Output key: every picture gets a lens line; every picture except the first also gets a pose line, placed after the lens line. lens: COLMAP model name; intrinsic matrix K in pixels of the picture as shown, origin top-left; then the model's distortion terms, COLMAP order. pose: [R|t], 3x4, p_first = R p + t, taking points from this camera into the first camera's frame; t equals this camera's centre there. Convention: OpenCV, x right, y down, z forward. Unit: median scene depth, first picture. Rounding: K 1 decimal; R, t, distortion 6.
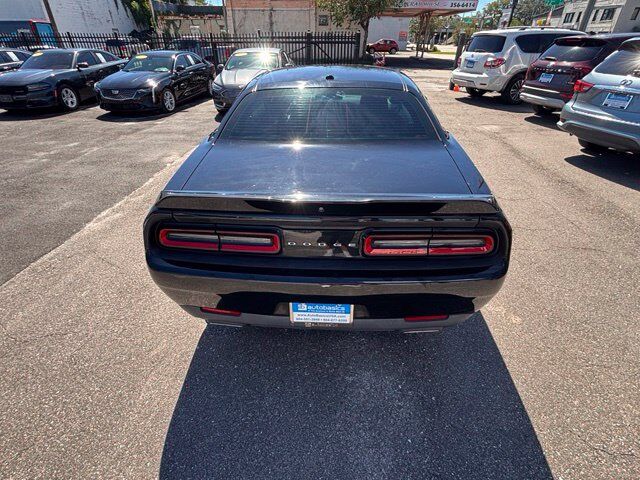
lens RADIAL K [[319.0, 0, 322.5], [0, 319.0, 237.9], [0, 0, 1]] dist [-0.015337, 0.009926]
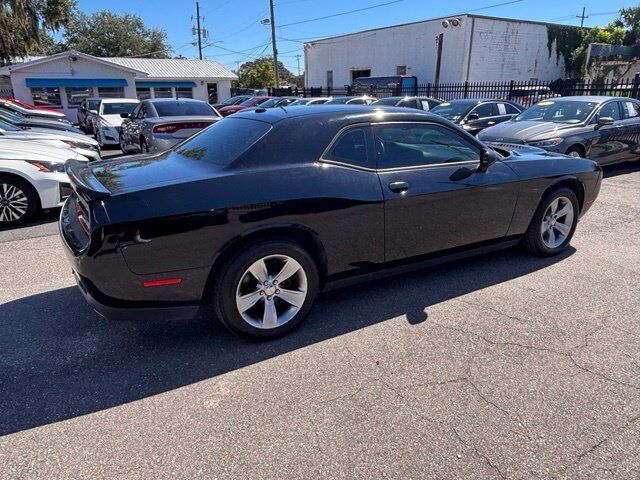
lens RADIAL K [[446.6, 0, 320.0], [0, 446.6, 240.0], [0, 0, 1]] dist [0.000297, -0.007949]
pose [[0.547195, 0.254873, -0.797256, 0.123662], [-0.433849, 0.900933, -0.009754, -0.016660], [0.715788, 0.351226, 0.603563, 0.032853]]
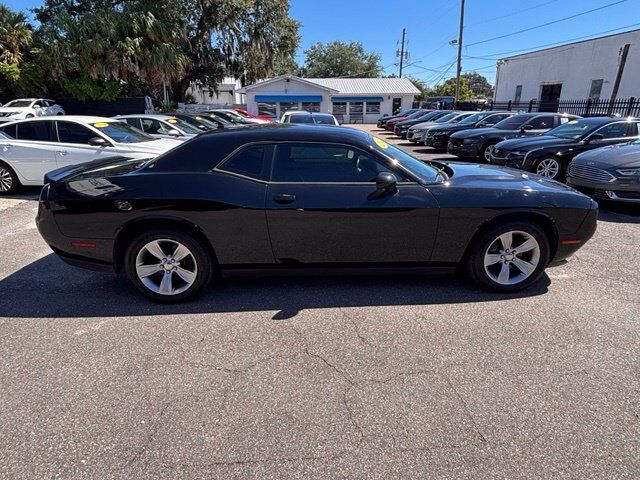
lens RADIAL K [[380.1, 0, 316.9], [0, 380.1, 239.9], [0, 0, 1]] dist [-0.000835, -0.001819]
pose [[0.103799, 0.325347, -0.939880, 0.149525], [-0.523594, 0.821314, 0.226479, -0.061346], [0.845621, 0.468607, 0.255601, 0.101250]]
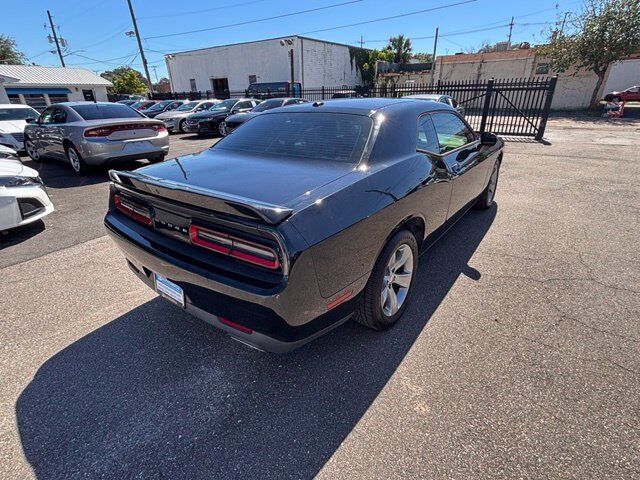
lens RADIAL K [[319.0, 0, 322.5], [0, 319.0, 237.9], [0, 0, 1]] dist [-0.015337, 0.009926]
pose [[0.828319, 0.212676, -0.518321, 0.058344], [-0.277724, 0.959349, -0.050187, -0.002367], [0.486577, 0.185521, 0.853712, 0.013357]]
